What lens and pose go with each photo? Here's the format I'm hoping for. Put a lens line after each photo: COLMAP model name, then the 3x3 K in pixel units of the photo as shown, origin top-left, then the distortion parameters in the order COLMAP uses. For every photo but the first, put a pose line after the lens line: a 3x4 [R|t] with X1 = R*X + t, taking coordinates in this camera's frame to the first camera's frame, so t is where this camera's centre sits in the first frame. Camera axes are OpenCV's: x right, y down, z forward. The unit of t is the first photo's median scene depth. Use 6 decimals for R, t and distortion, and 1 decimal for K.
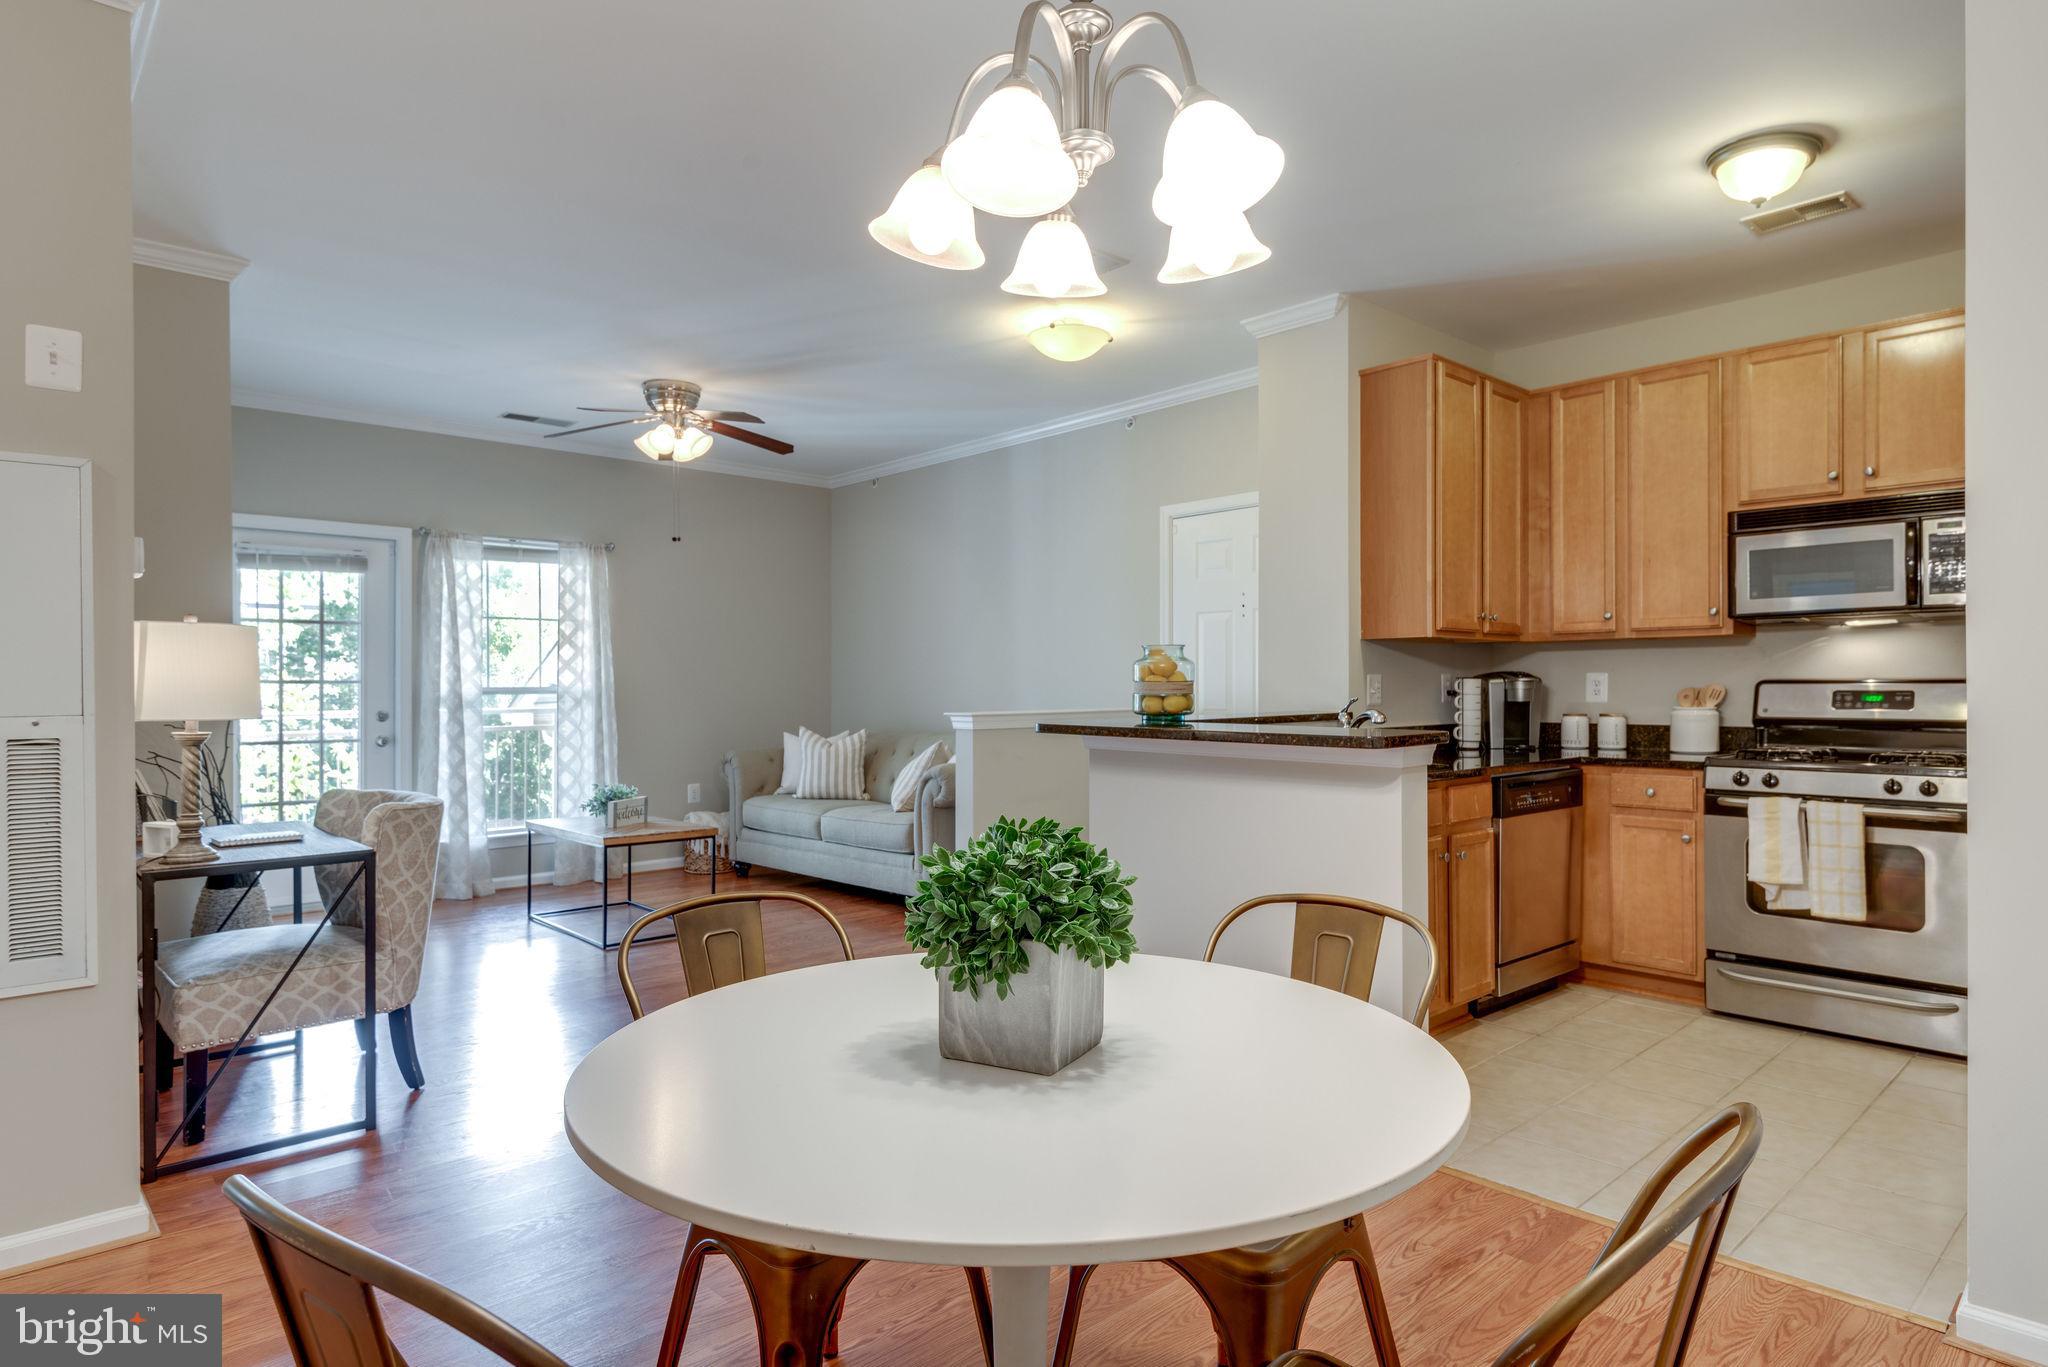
lens RADIAL K [[1153.0, 0, 1024.0], [0, 1153.0, 683.5], [0, 0, 1]] dist [0.002526, 0.000711]
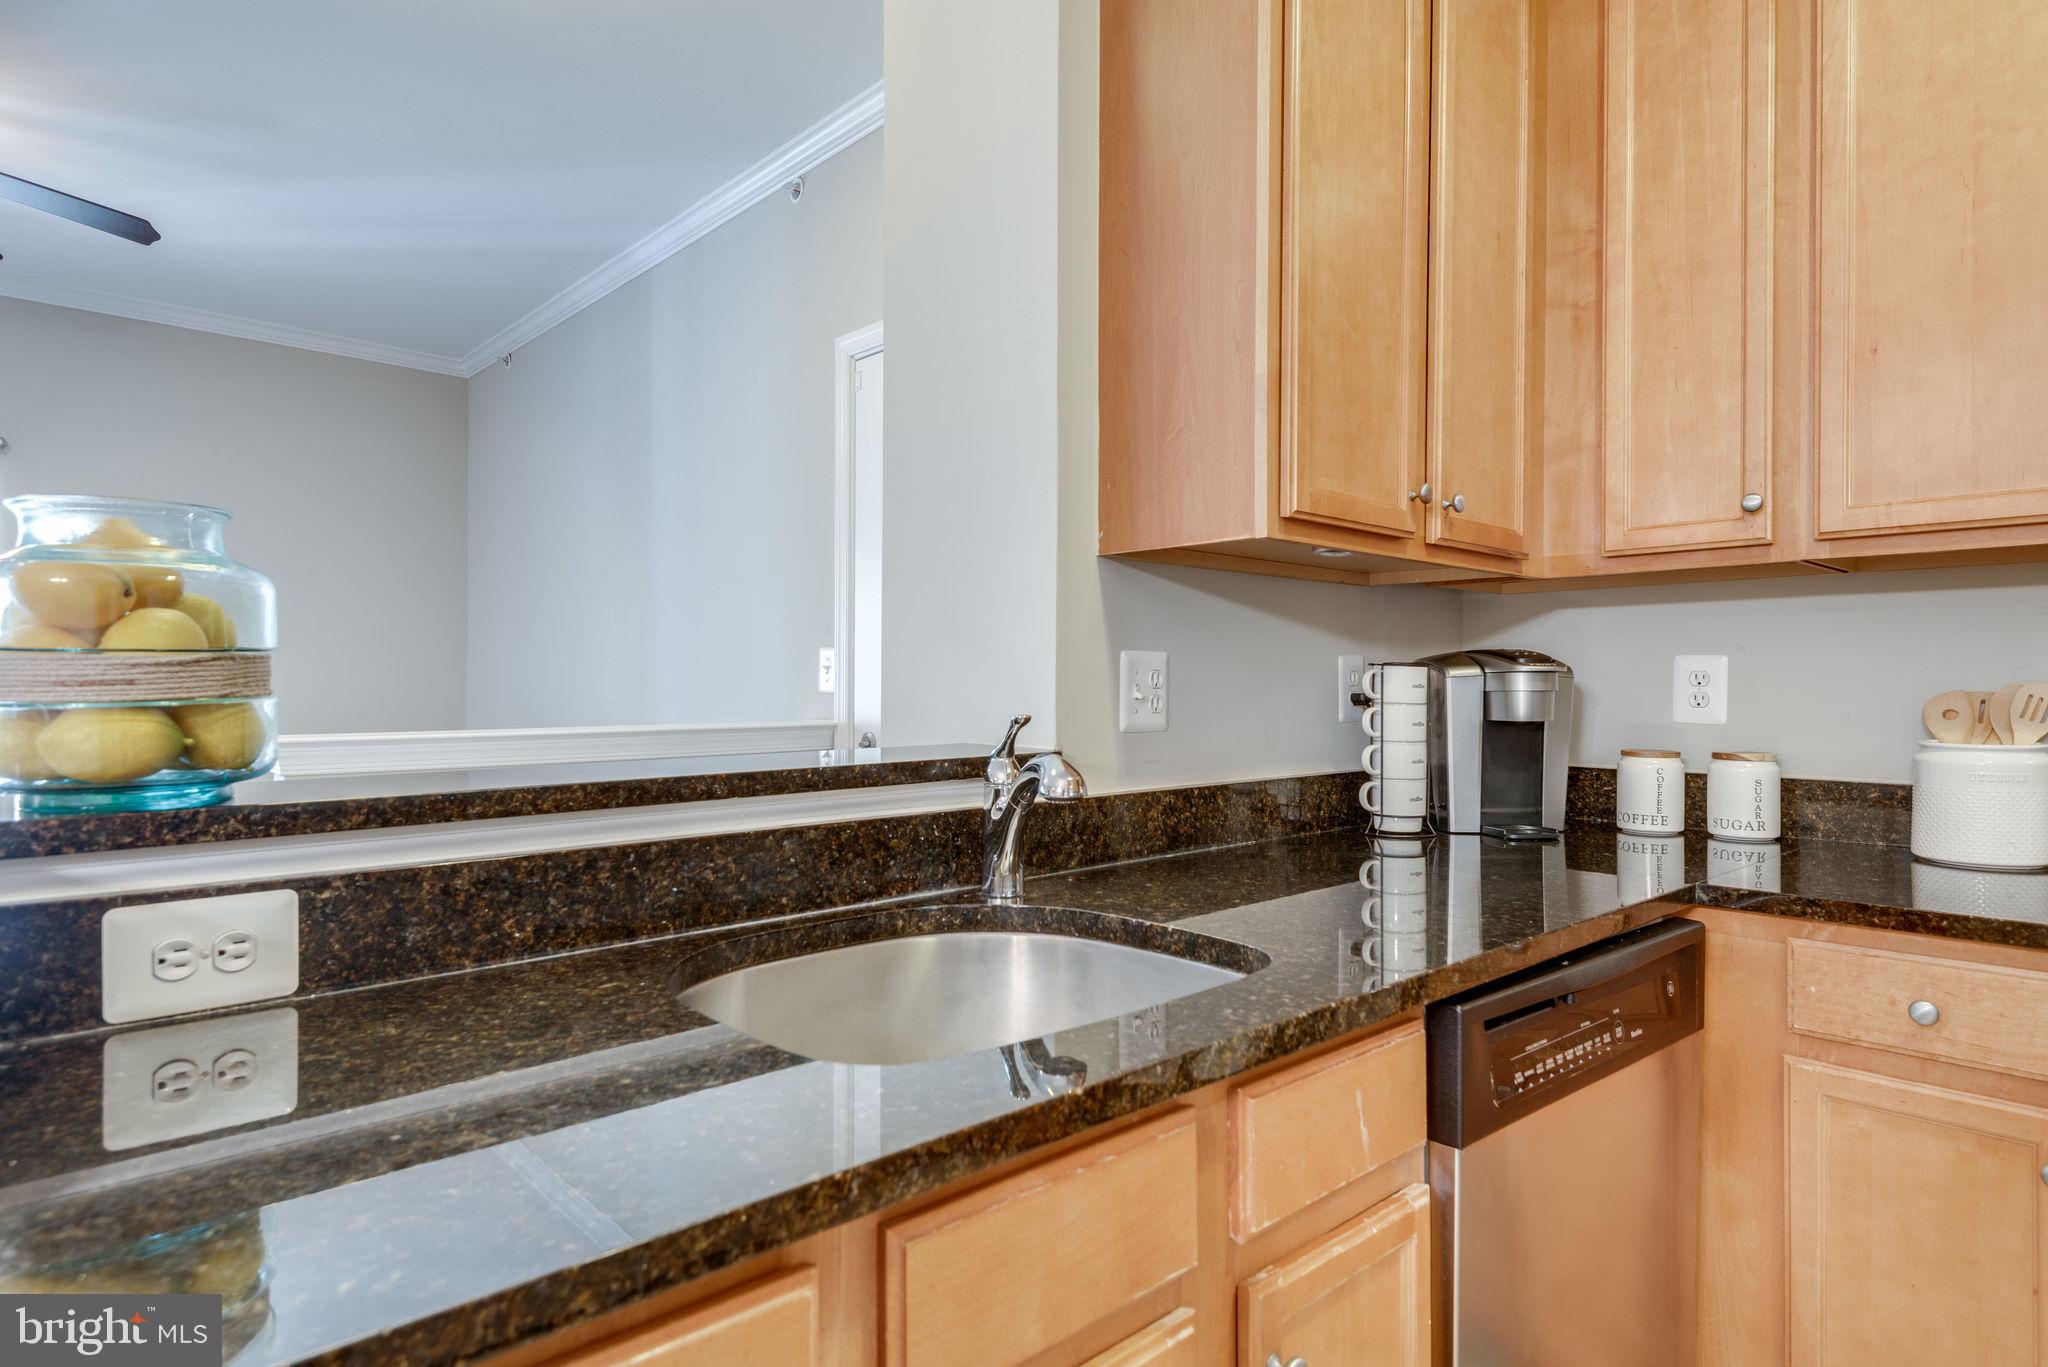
lens RADIAL K [[1135.5, 0, 1035.9], [0, 1135.5, 682.2], [0, 0, 1]] dist [0.044510, -0.029960]
pose [[0.999929, 0.007152, 0.009499, 0.251558], [-0.007143, 0.999974, -0.000984, 0.003097], [-0.009506, 0.000916, 0.999954, 0.589922]]
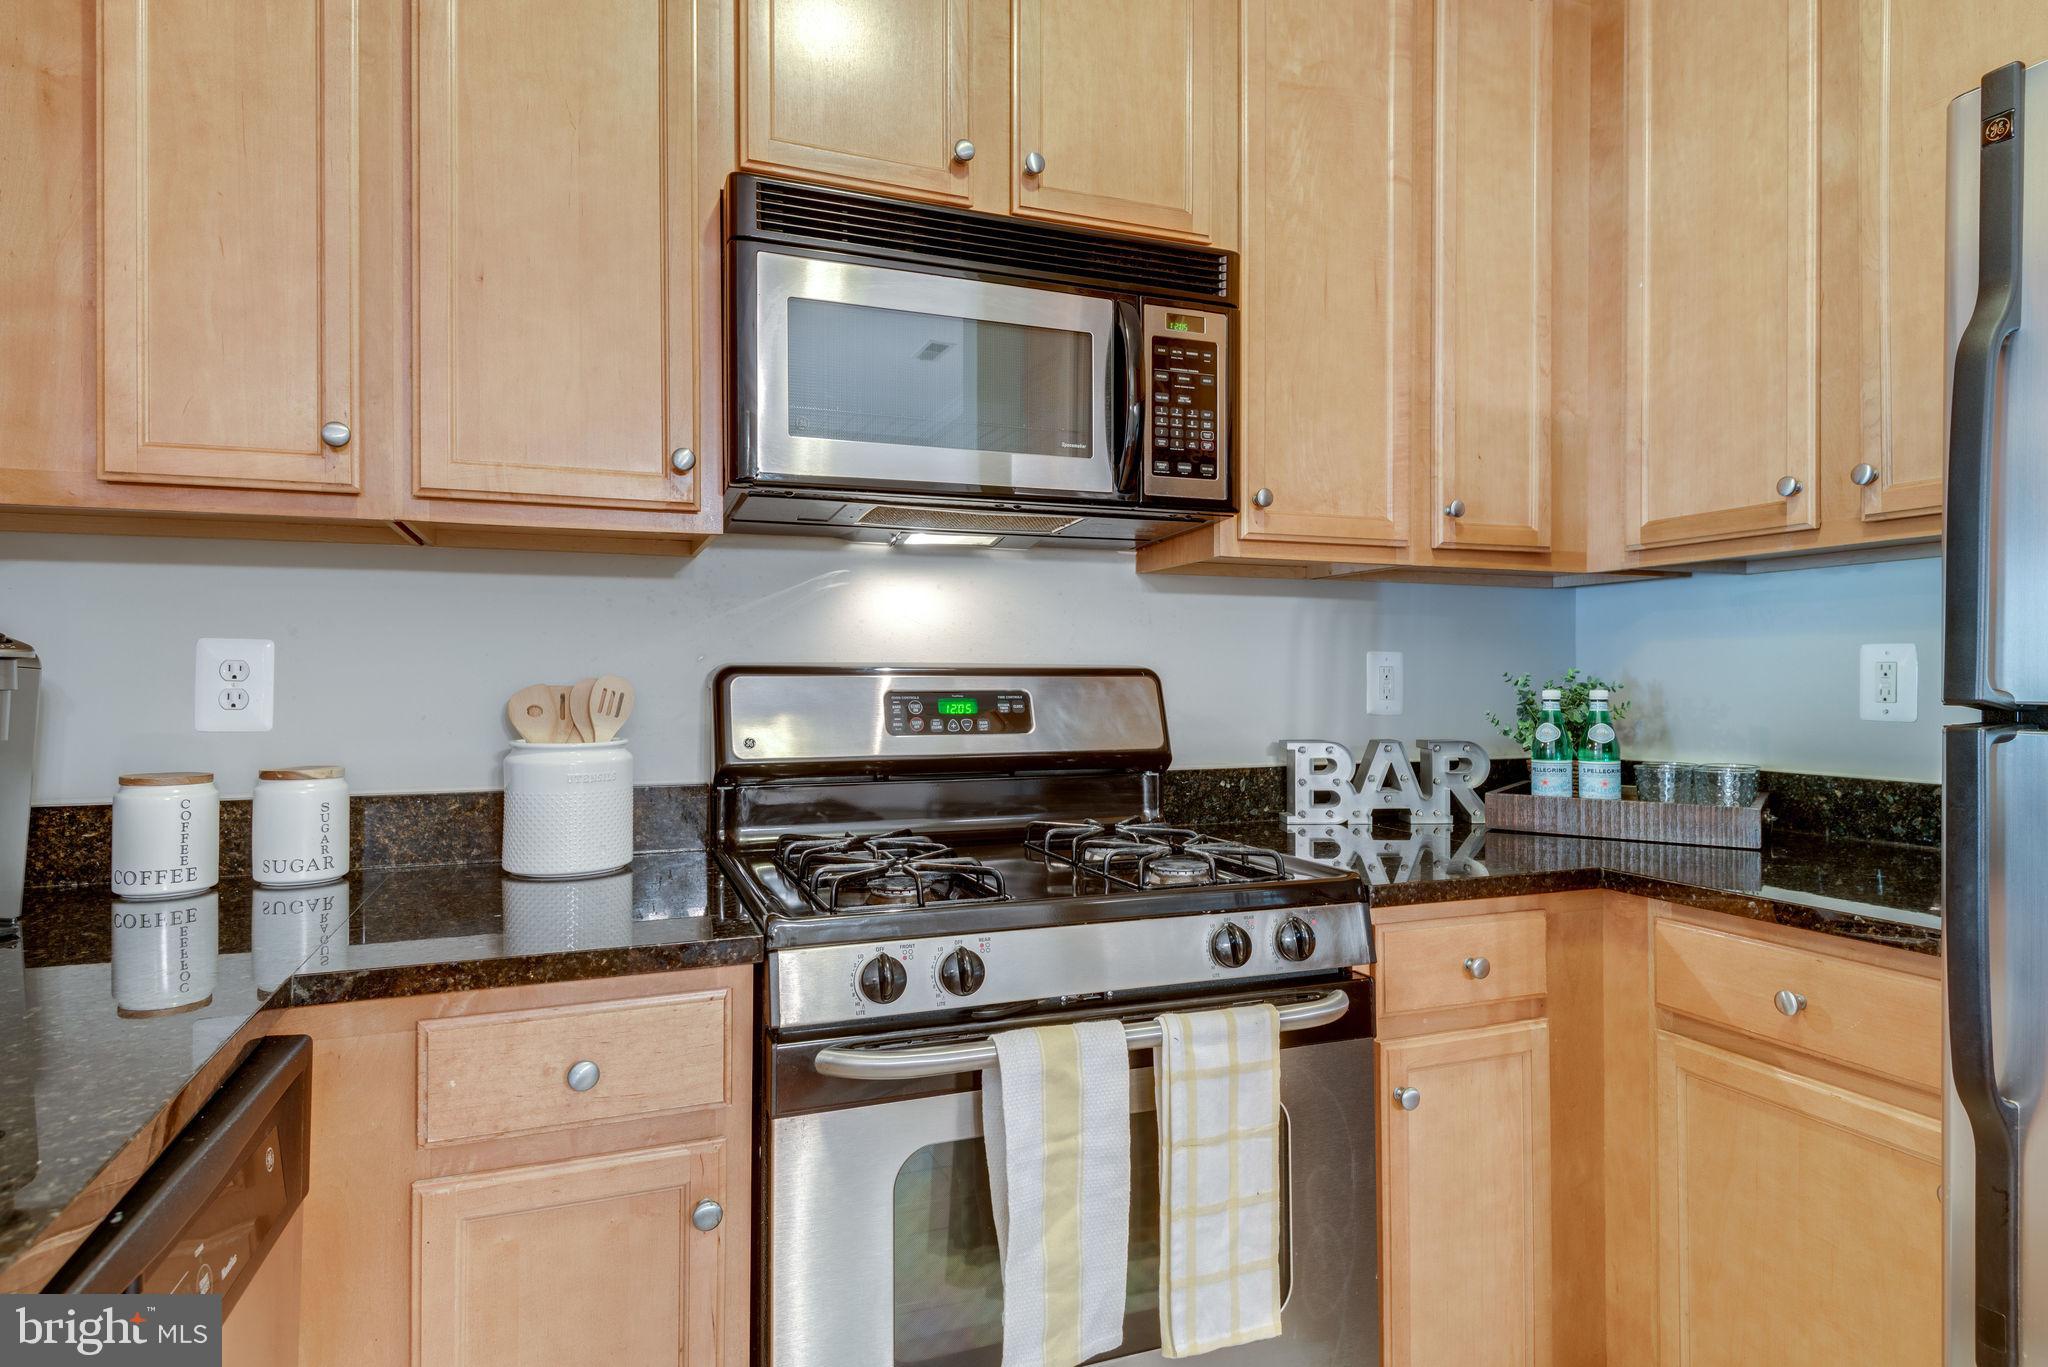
lens RADIAL K [[1149.1, 0, 1043.7], [0, 1149.1, 673.5], [0, 0, 1]] dist [0.039273, -0.026761]
pose [[0.354200, 0.007784, 0.935137, 0.284715], [-0.002377, 0.999970, -0.007424, 0.002212], [-0.935167, 0.000407, 0.354208, 0.699347]]
